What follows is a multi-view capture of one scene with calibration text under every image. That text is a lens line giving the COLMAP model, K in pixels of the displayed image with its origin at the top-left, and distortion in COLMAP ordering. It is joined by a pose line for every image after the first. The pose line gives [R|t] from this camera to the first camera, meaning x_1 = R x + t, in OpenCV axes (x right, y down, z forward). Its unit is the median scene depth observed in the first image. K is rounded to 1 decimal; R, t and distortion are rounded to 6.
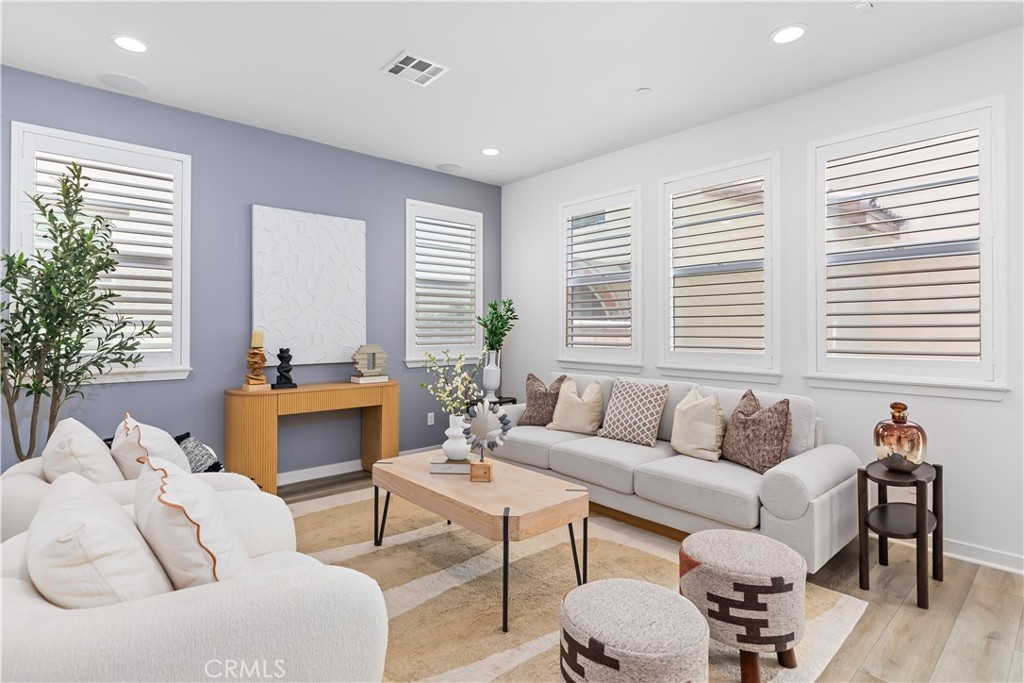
lens RADIAL K [[511.5, 0, 506.4], [0, 511.5, 326.5], [0, 0, 1]] dist [-0.002914, -0.000341]
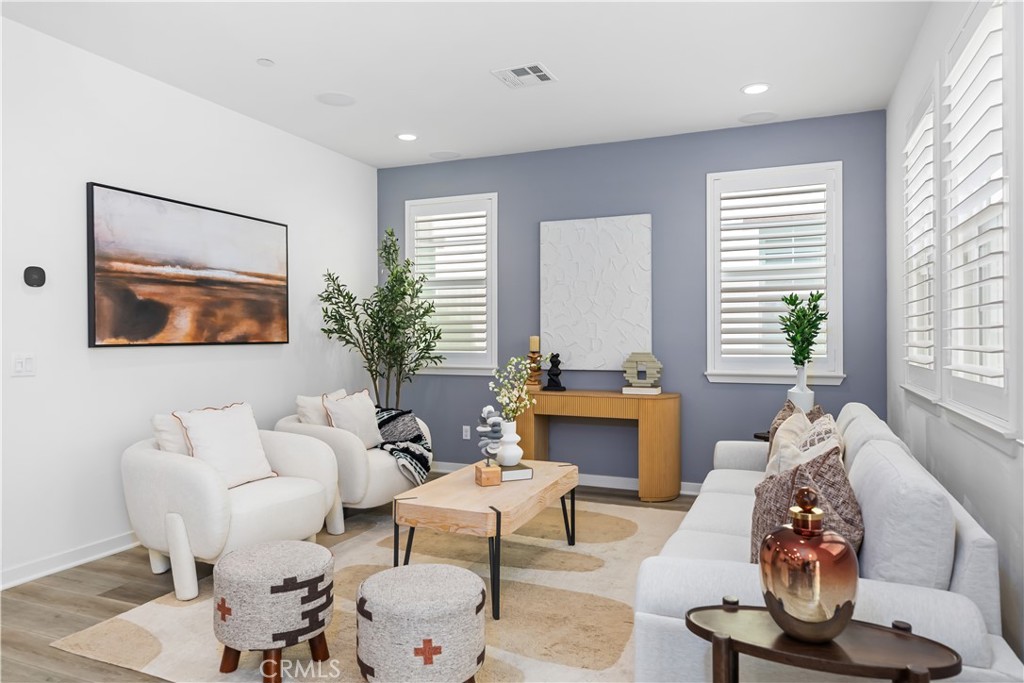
lens RADIAL K [[668.5, 0, 508.5], [0, 668.5, 338.4], [0, 0, 1]] dist [0.003462, 0.002703]
pose [[0.431528, 0.002153, -0.902097, 0.989263], [0.007860, 0.999950, 0.006146, 0.002660], [0.902065, -0.009743, 0.431490, 0.402696]]
